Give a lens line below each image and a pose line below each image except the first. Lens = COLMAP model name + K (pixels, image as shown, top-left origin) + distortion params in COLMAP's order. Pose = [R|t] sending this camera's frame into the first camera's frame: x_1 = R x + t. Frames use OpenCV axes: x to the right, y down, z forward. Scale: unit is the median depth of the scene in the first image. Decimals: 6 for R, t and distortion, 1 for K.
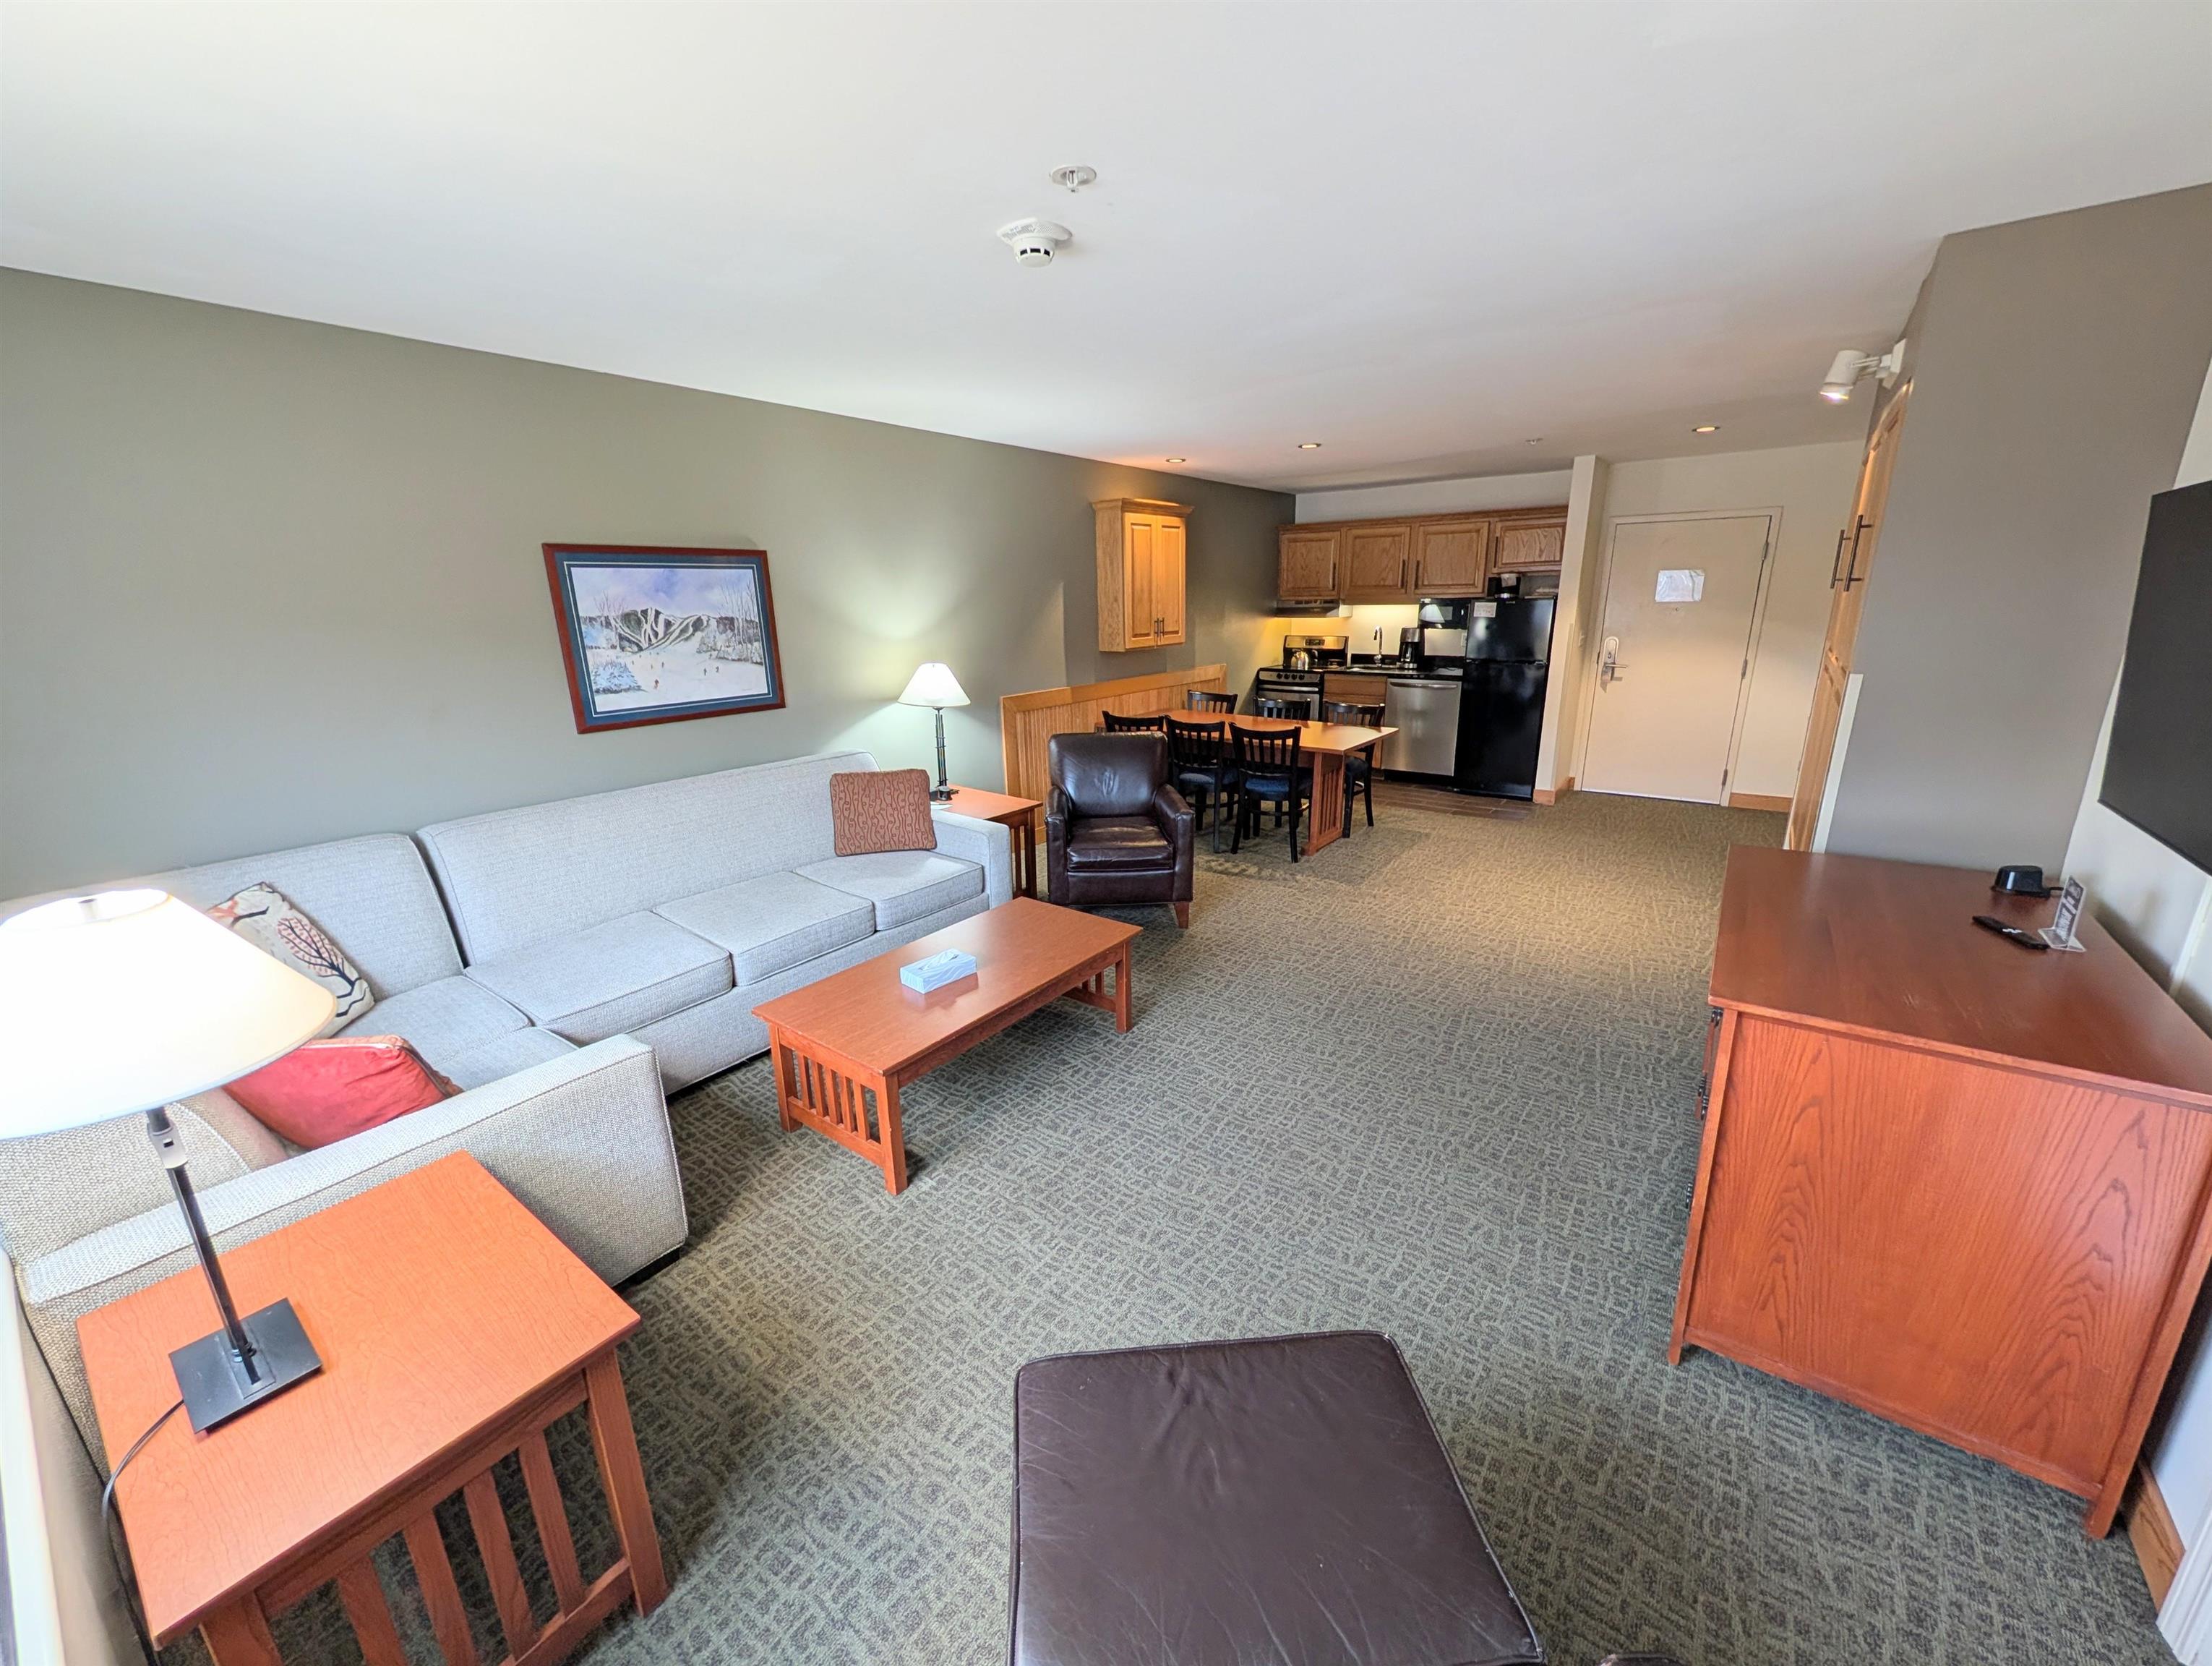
lens RADIAL K [[845.9, 0, 1109.8], [0, 845.9, 833.4], [0, 0, 1]] dist [-0.002093, 0.000441]
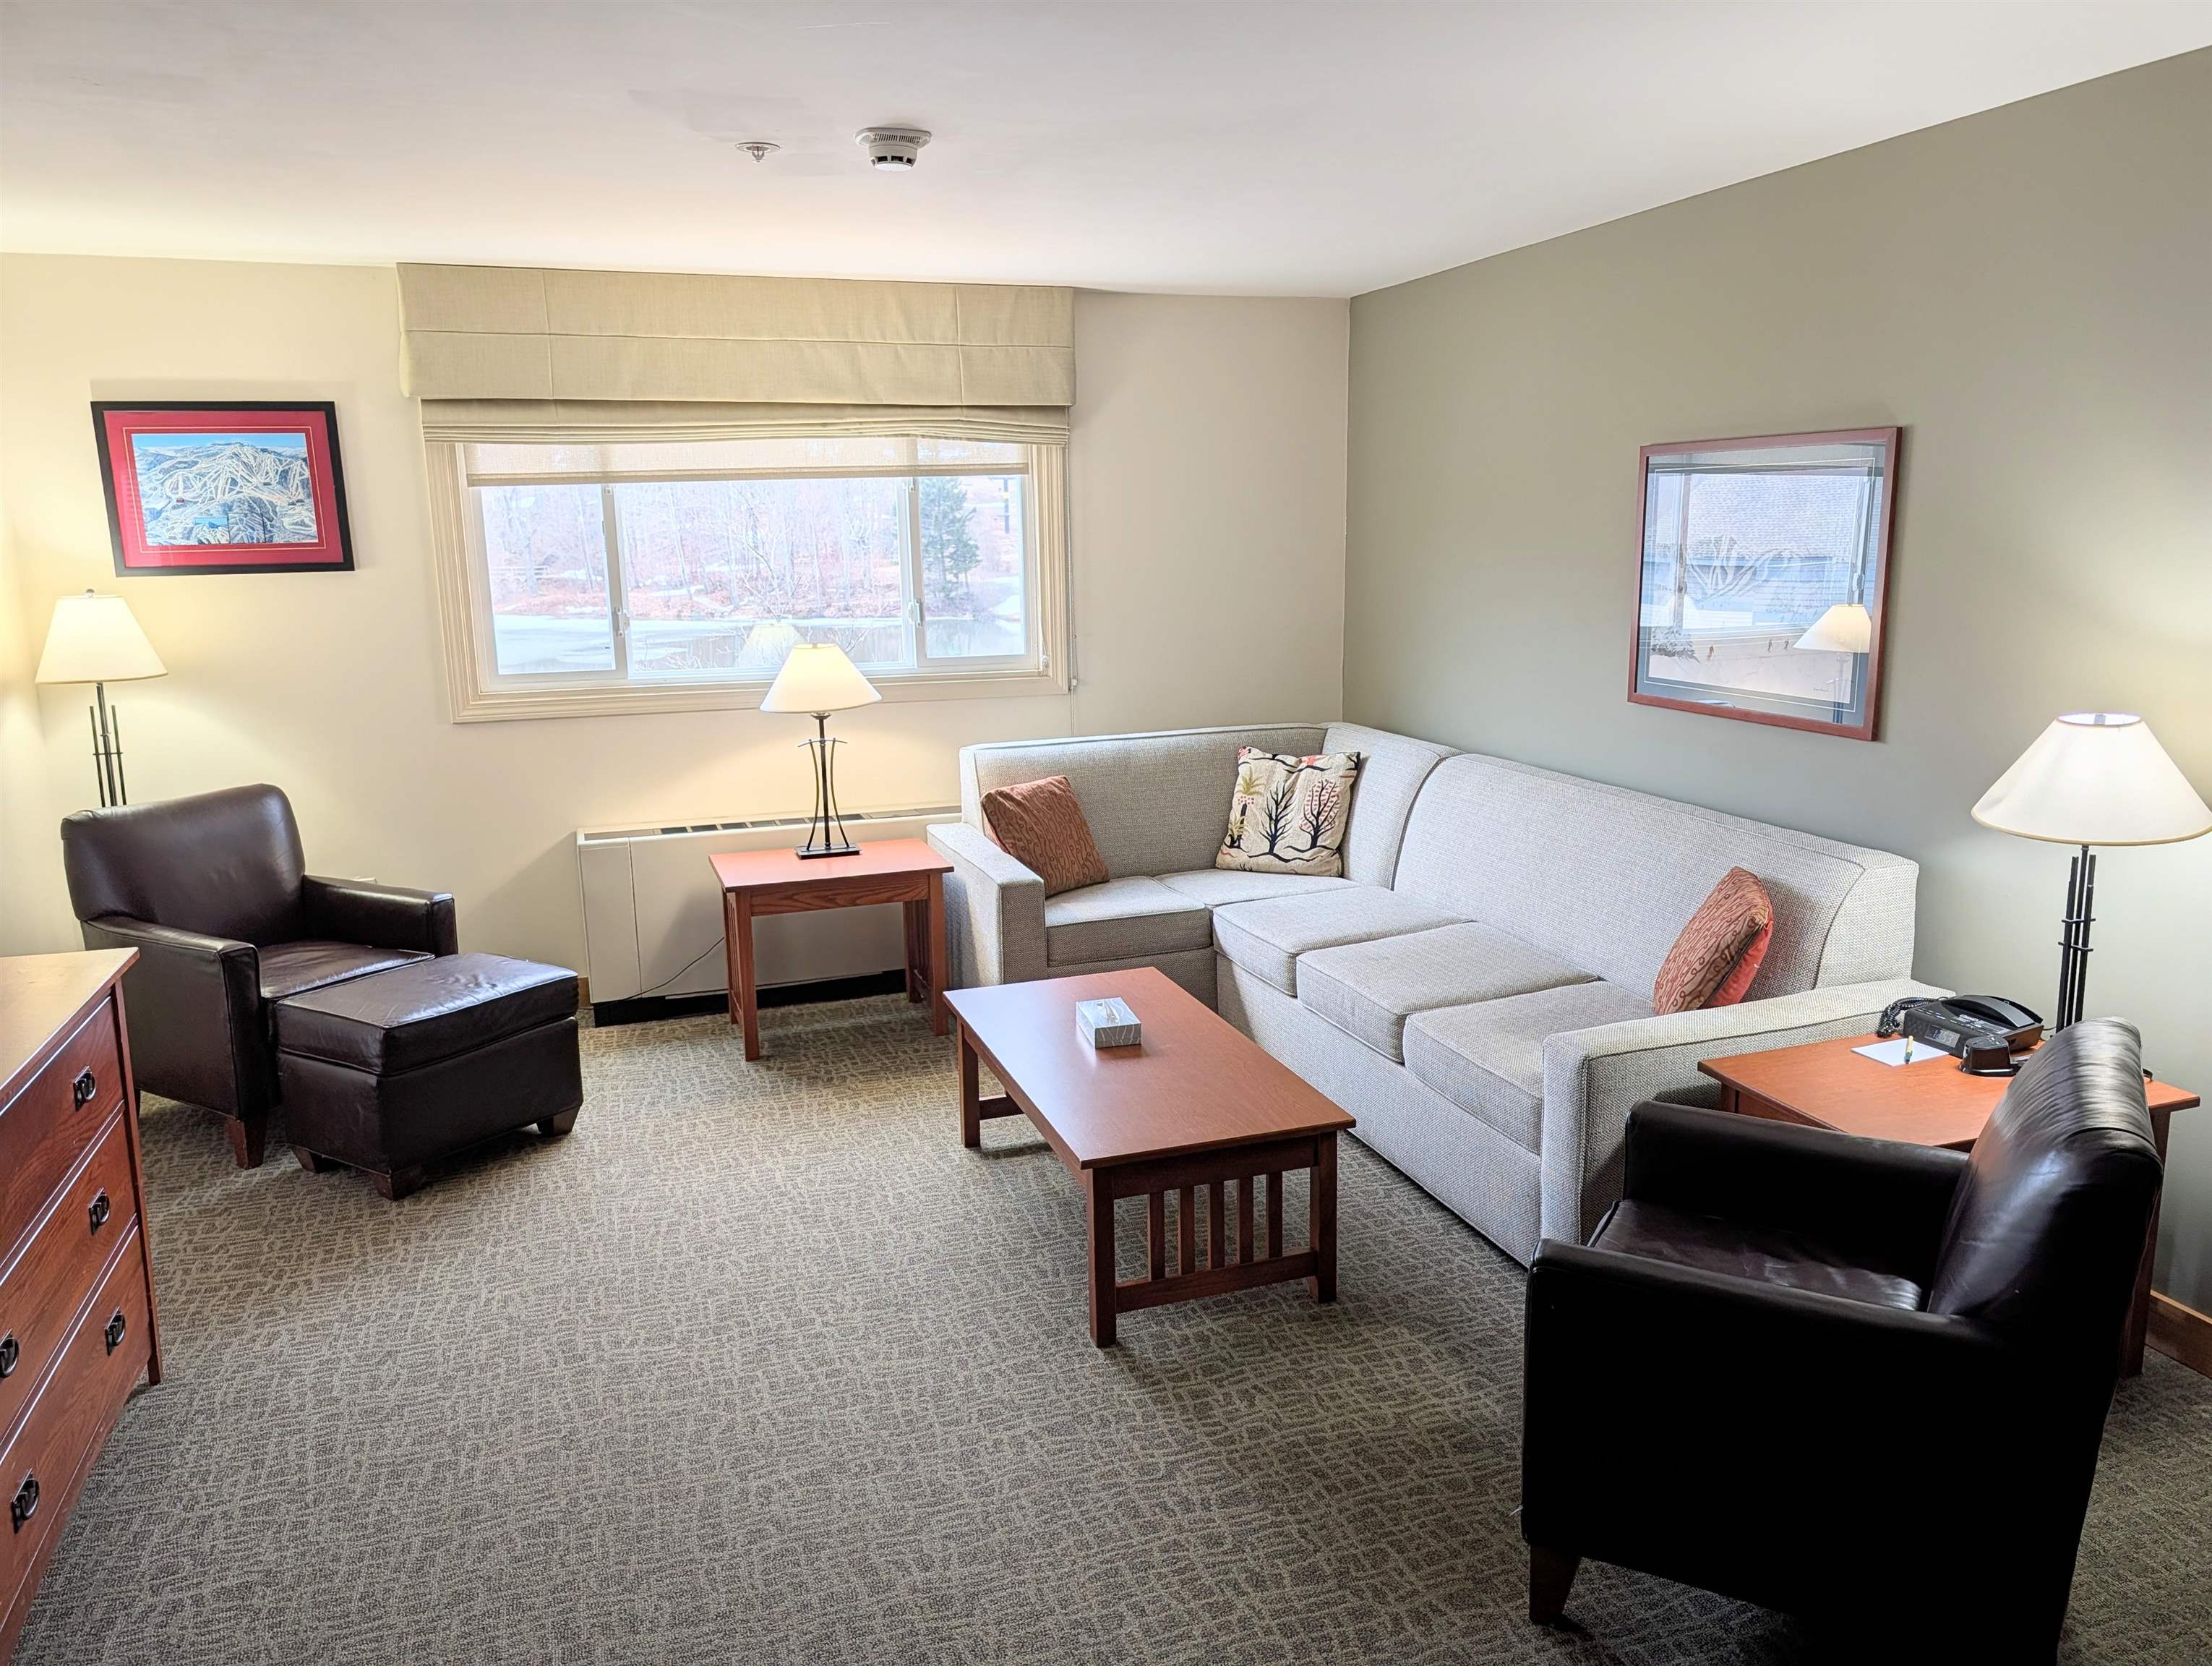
lens RADIAL K [[1597.0, 0, 1125.1], [0, 1597.0, 836.0], [0, 0, 1]] dist [0.033424, -0.031395]
pose [[-0.559647, 0.185810, -0.807632, 0.669763], [-0.202009, 0.914559, 0.350392, -0.362626], [0.803734, 0.359245, -0.474295, 1.196170]]
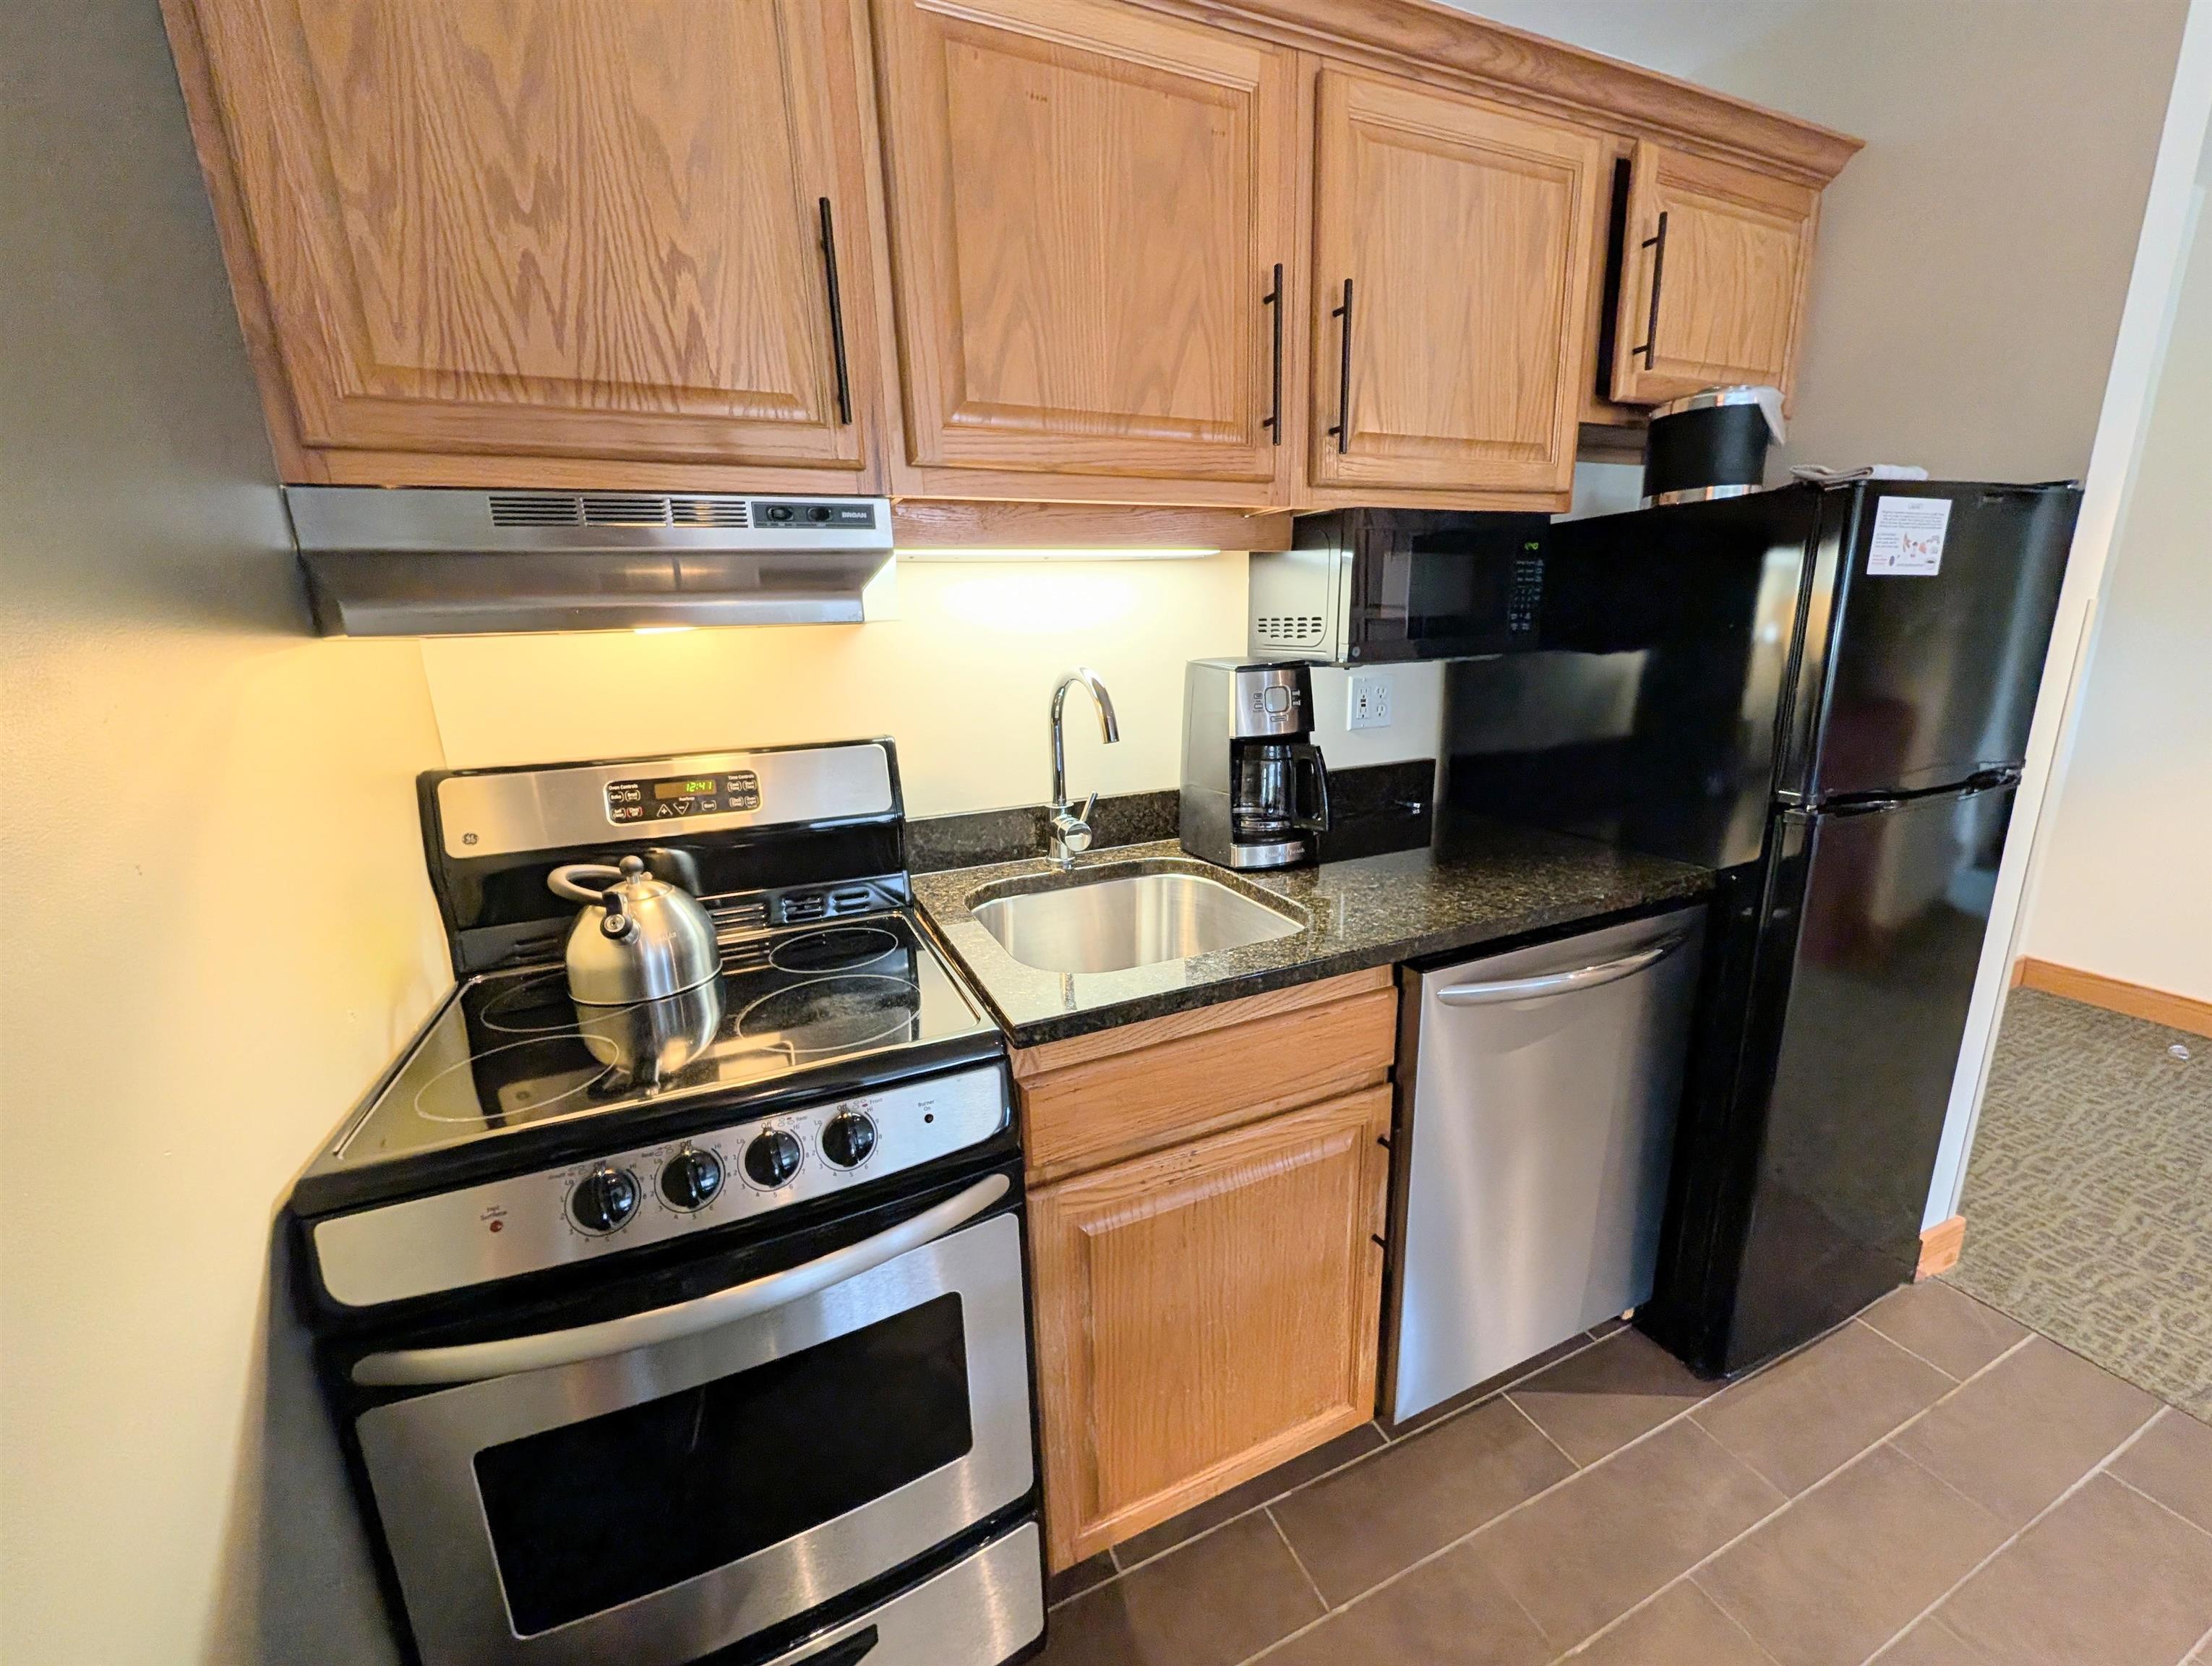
lens RADIAL K [[845.9, 0, 1105.7], [0, 845.9, 834.6], [0, 0, 1]] dist [-0.002093, 0.000441]
pose [[0.501366, -0.207957, 0.839872, 0.316549], [0.261141, 0.961790, 0.082256, -0.446571], [-0.824886, 0.178085, 0.536515, 1.799635]]
